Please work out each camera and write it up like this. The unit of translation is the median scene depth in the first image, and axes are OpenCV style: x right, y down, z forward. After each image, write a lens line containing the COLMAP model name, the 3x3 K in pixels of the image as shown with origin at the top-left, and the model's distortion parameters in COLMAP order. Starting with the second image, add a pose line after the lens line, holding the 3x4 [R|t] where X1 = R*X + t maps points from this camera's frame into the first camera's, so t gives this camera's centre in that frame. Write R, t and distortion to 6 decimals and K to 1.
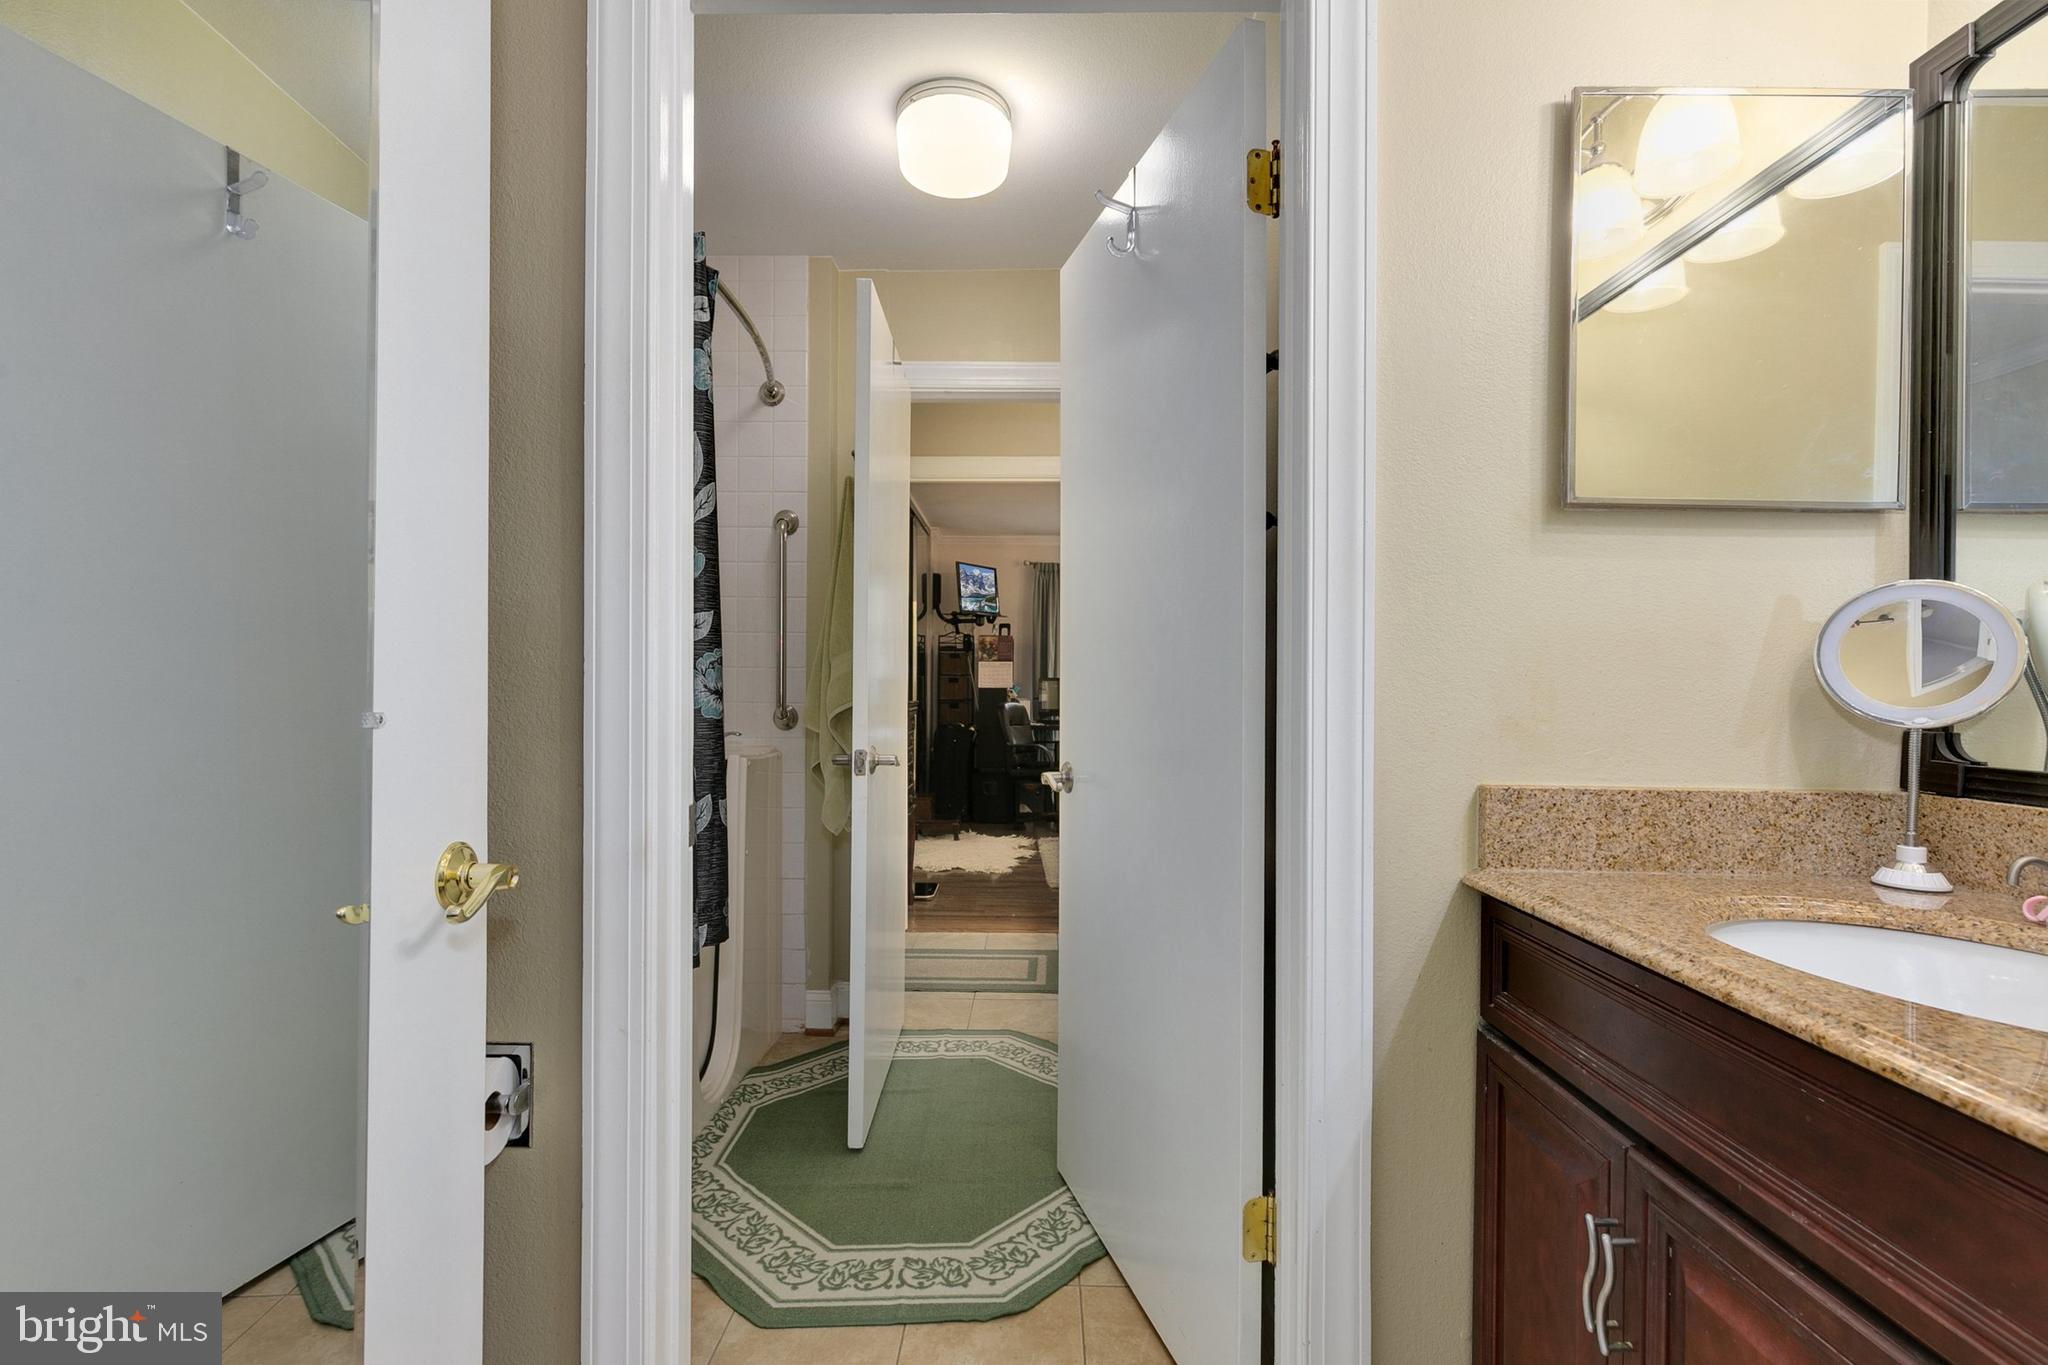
lens RADIAL K [[917.9, 0, 1017.2], [0, 917.9, 689.2], [0, 0, 1]] dist [0.004238, -0.000509]
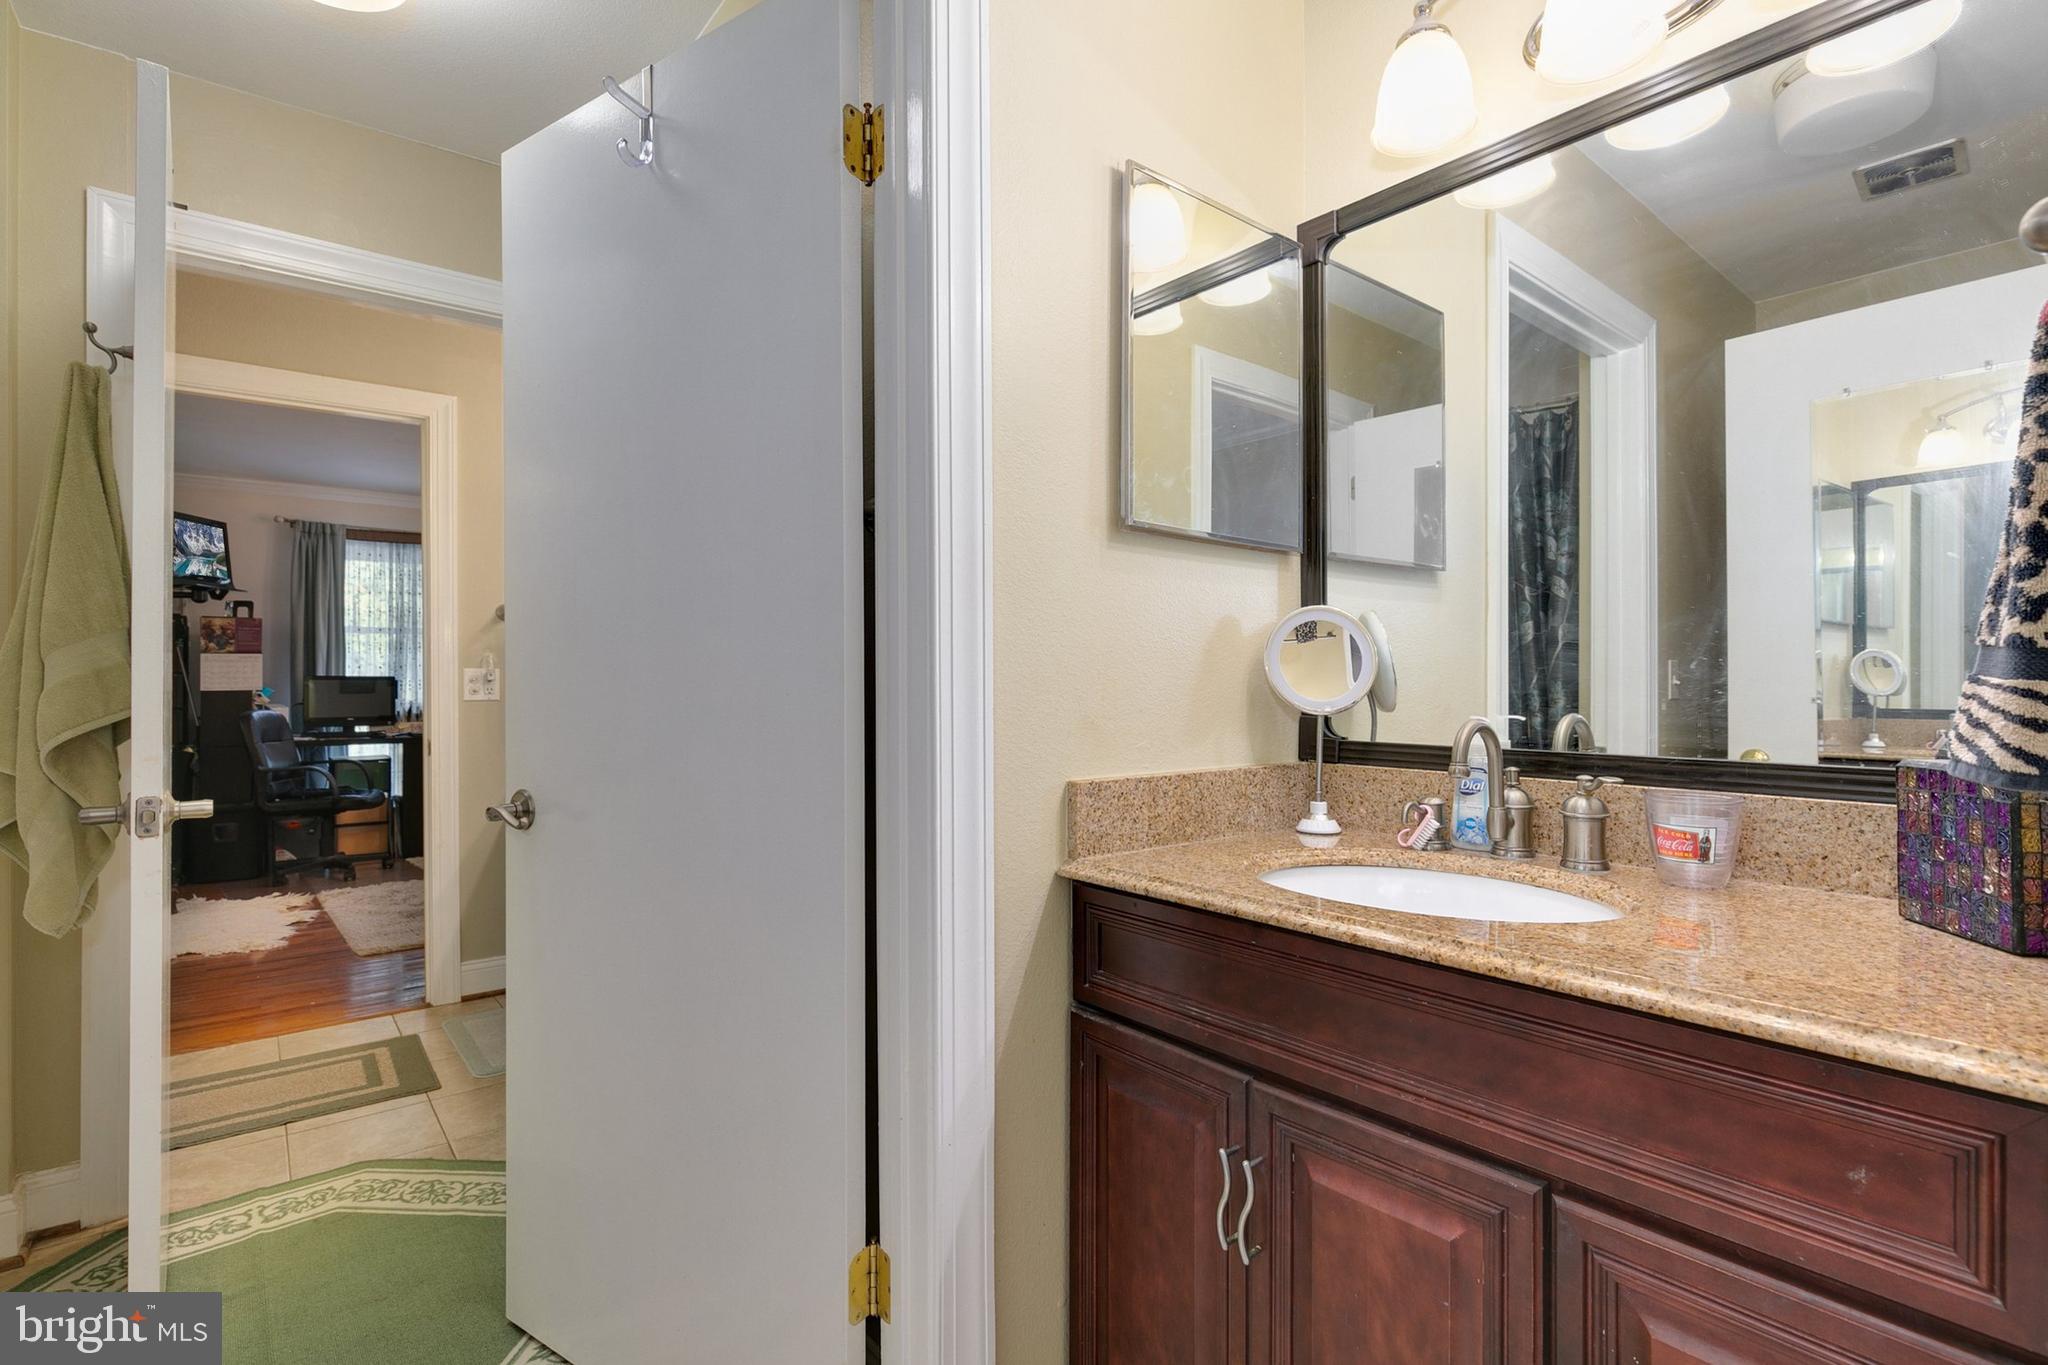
lens RADIAL K [[971.2, 0, 1019.5], [0, 971.2, 678.6], [0, 0, 1]] dist [0.000592, -0.001455]
pose [[0.763062, -0.009795, 0.646251, -0.266101], [0.013138, 0.999914, -0.000358, -0.015131], [-0.646191, 0.008764, 0.763125, 0.175240]]
